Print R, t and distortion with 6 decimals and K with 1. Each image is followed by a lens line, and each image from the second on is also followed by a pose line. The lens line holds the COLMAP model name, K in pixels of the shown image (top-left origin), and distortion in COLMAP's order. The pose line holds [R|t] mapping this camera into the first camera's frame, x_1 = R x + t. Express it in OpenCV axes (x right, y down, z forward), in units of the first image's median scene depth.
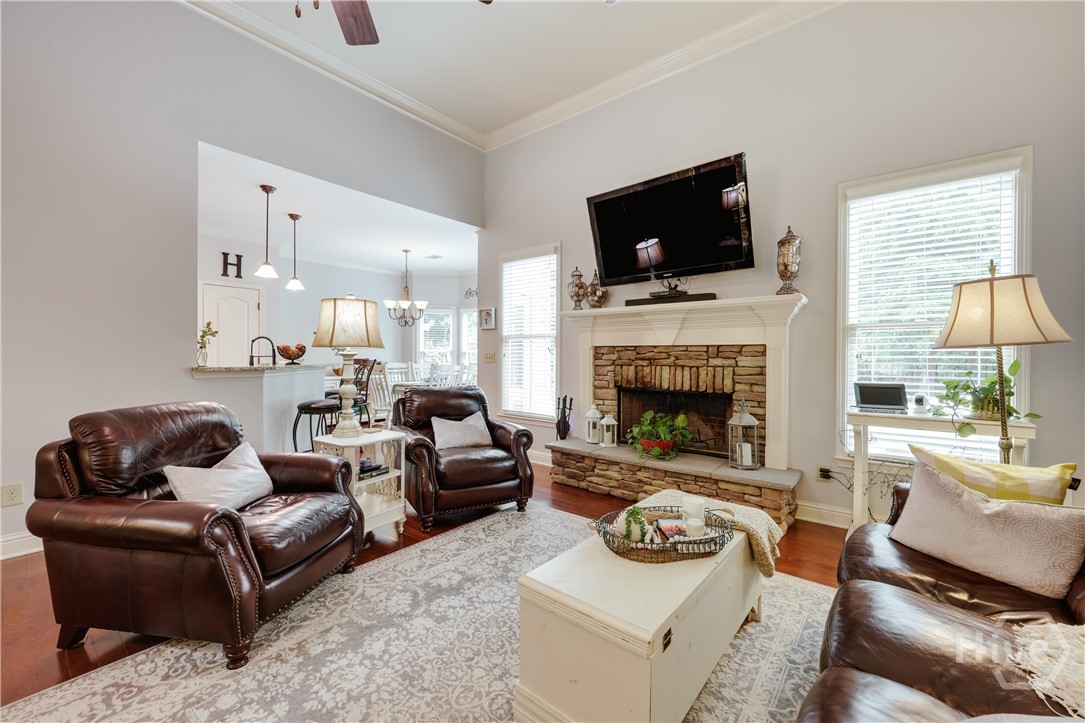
lens RADIAL K [[432.7, 0, 550.8], [0, 432.7, 358.2], [0, 0, 1]] dist [-0.002617, -0.000038]
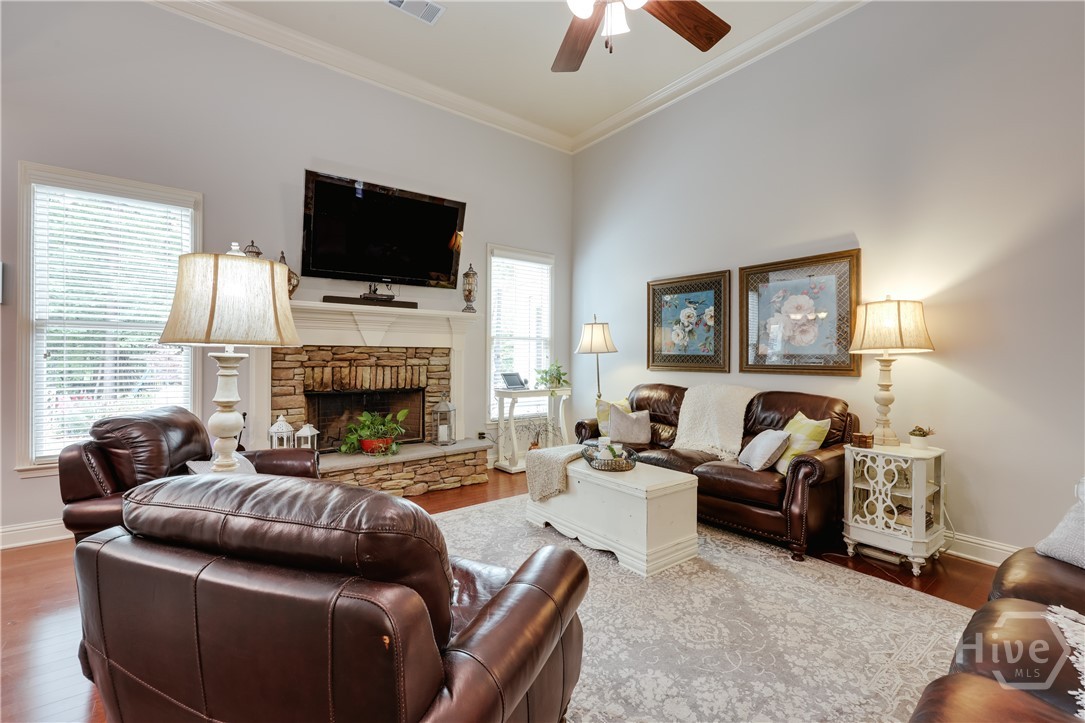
lens RADIAL K [[462.1, 0, 535.2], [0, 462.1, 359.7], [0, 0, 1]] dist [-0.002229, 0.000822]
pose [[0.247425, -0.012420, 0.968828, -0.749362], [0.001004, 0.999921, 0.012562, -0.012052], [-0.968907, -0.002136, 0.247417, 0.376435]]
